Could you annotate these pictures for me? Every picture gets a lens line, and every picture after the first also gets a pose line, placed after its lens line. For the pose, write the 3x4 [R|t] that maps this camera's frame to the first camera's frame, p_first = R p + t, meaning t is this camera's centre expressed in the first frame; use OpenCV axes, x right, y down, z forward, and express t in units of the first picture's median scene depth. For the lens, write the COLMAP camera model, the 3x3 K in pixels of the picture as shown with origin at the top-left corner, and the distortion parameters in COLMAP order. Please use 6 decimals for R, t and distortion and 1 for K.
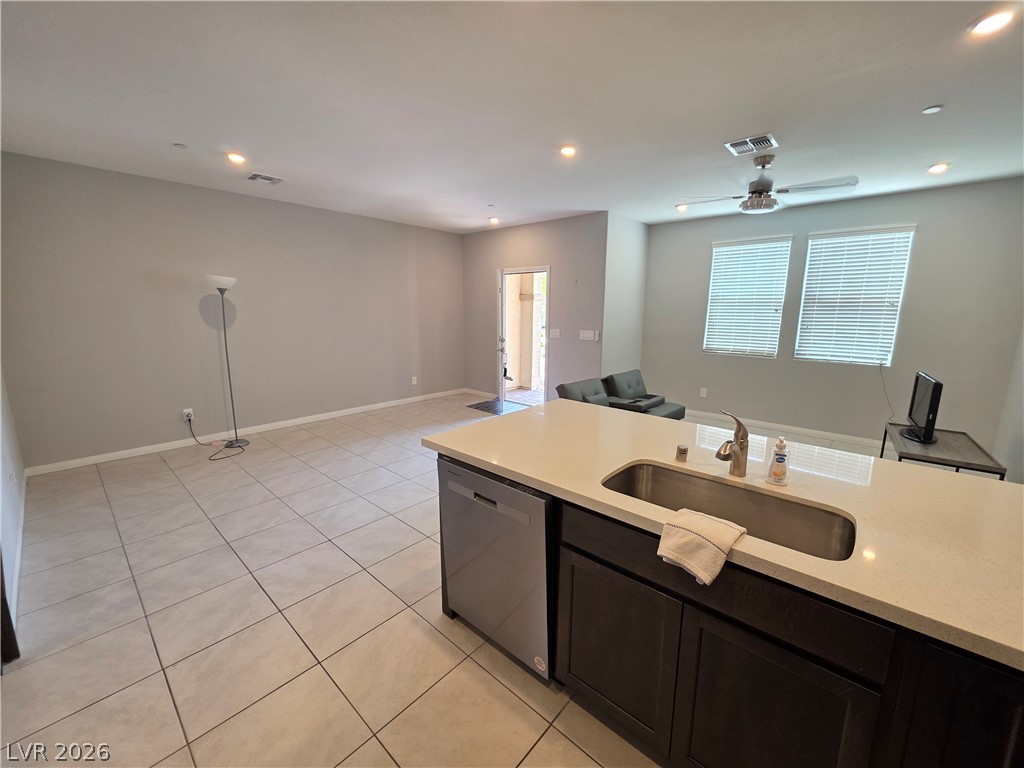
lens RADIAL K [[408.8, 0, 517.1], [0, 408.8, 384.8], [0, 0, 1]] dist [-0.000632, -0.000163]
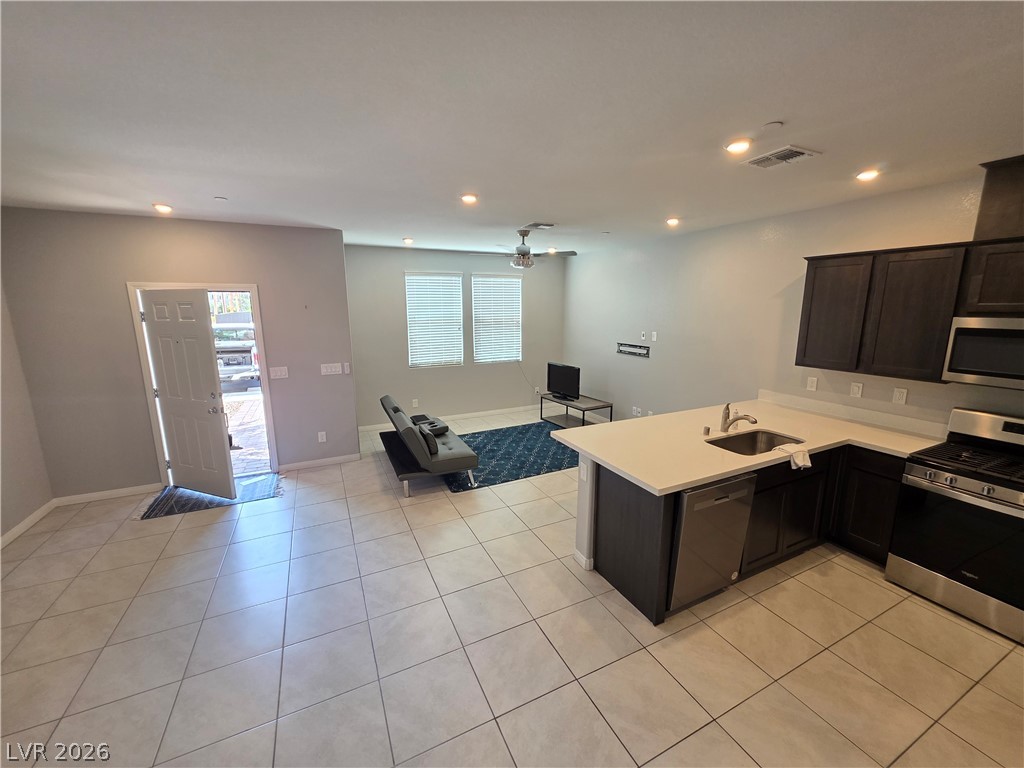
lens RADIAL K [[408.8, 0, 516.1], [0, 408.8, 387.5], [0, 0, 1]] dist [-0.000632, -0.000163]
pose [[0.382874, -0.192736, 0.903471, -0.581082], [0.179640, 0.974858, 0.131836, -0.157746], [-0.906166, 0.111823, 0.407871, 0.367823]]
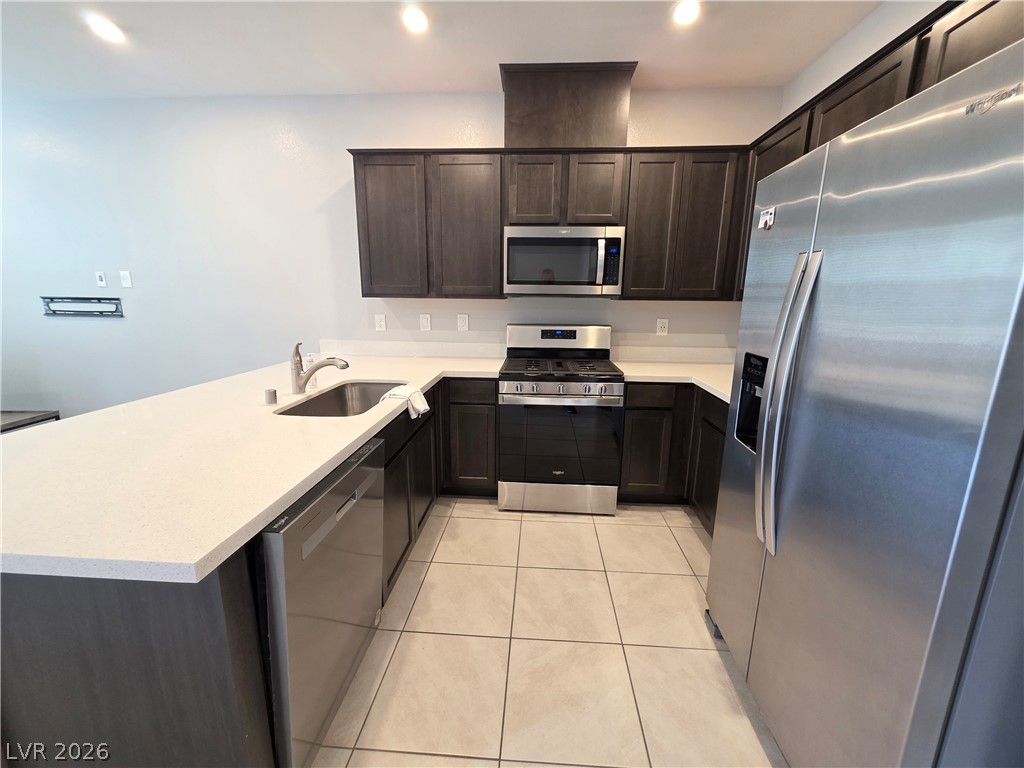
lens RADIAL K [[408.8, 0, 519.4], [0, 408.8, 380.1], [0, 0, 1]] dist [-0.000632, -0.000163]
pose [[-0.621336, -0.176490, 0.763409, -0.287805], [0.126335, 0.938989, 0.319905, -0.047199], [-0.773292, 0.295214, -0.561131, 0.395964]]
